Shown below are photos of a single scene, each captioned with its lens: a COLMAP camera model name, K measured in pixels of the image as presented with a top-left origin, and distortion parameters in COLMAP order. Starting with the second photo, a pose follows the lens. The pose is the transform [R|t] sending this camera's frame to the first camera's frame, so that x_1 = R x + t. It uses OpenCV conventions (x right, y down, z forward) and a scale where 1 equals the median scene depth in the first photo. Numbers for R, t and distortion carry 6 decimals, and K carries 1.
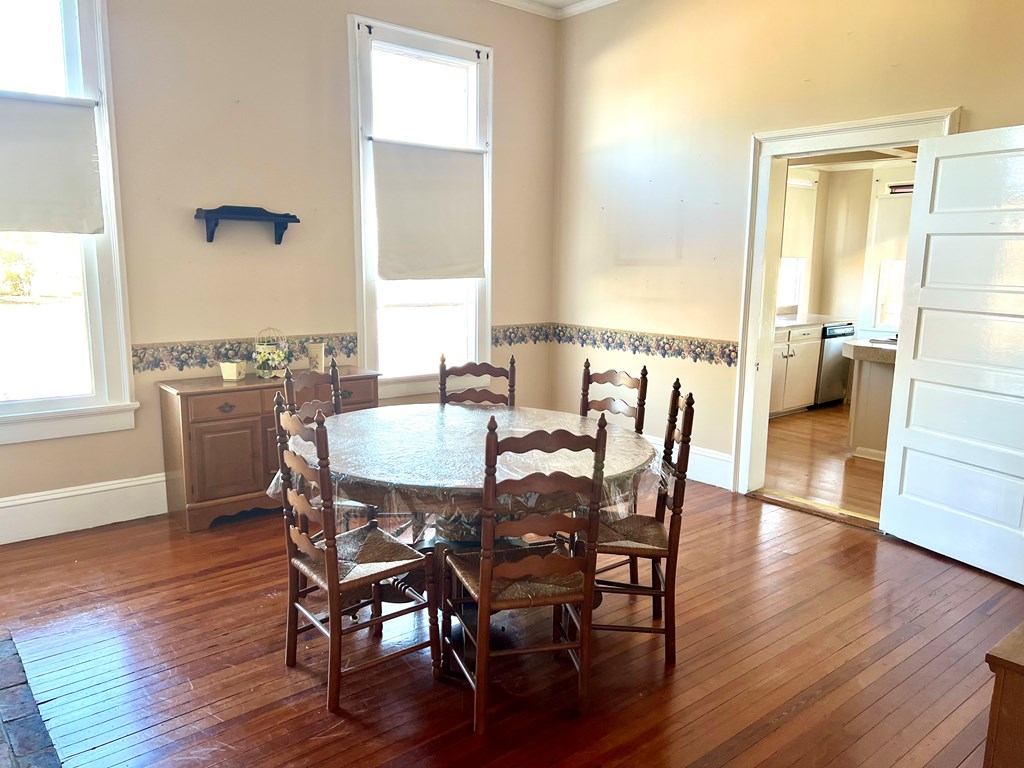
lens RADIAL K [[748.5, 0, 513.2], [0, 748.5, 386.9], [0, 0, 1]] dist [0.078190, -0.100140]
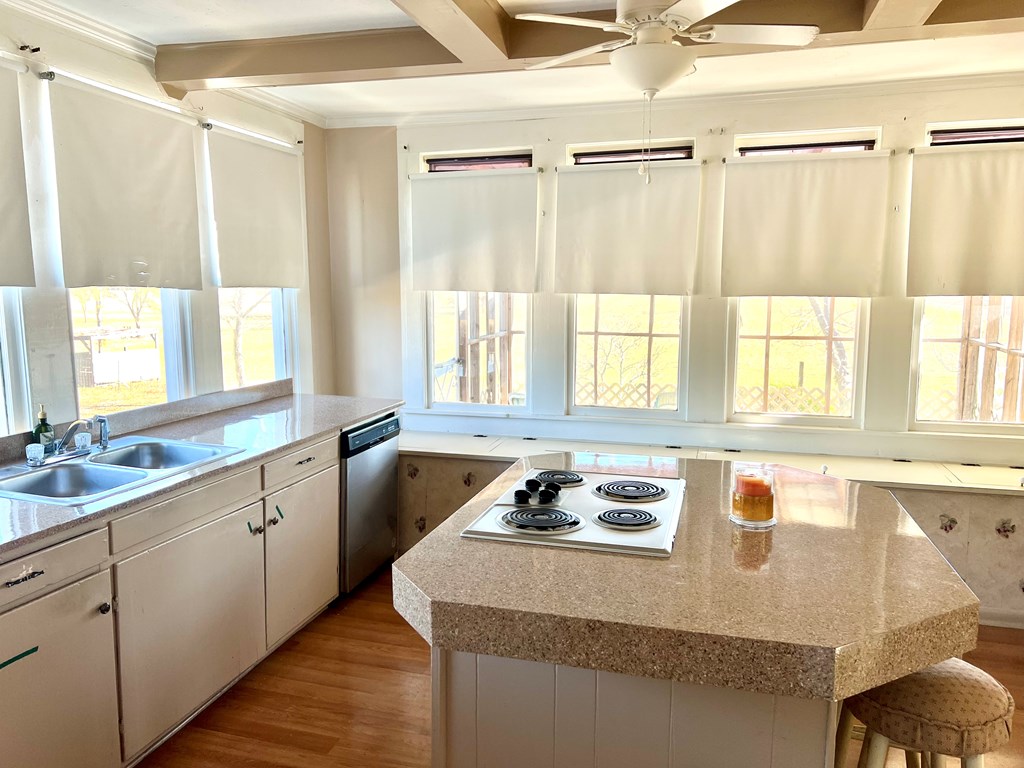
lens RADIAL K [[748.5, 0, 513.2], [0, 748.5, 386.9], [0, 0, 1]] dist [0.078190, -0.100140]
pose [[0.824177, -0.080984, 0.560513, 0.233576], [0.103972, 0.994538, -0.009187, -0.090241], [-0.556707, 0.065849, 0.828095, 0.540396]]
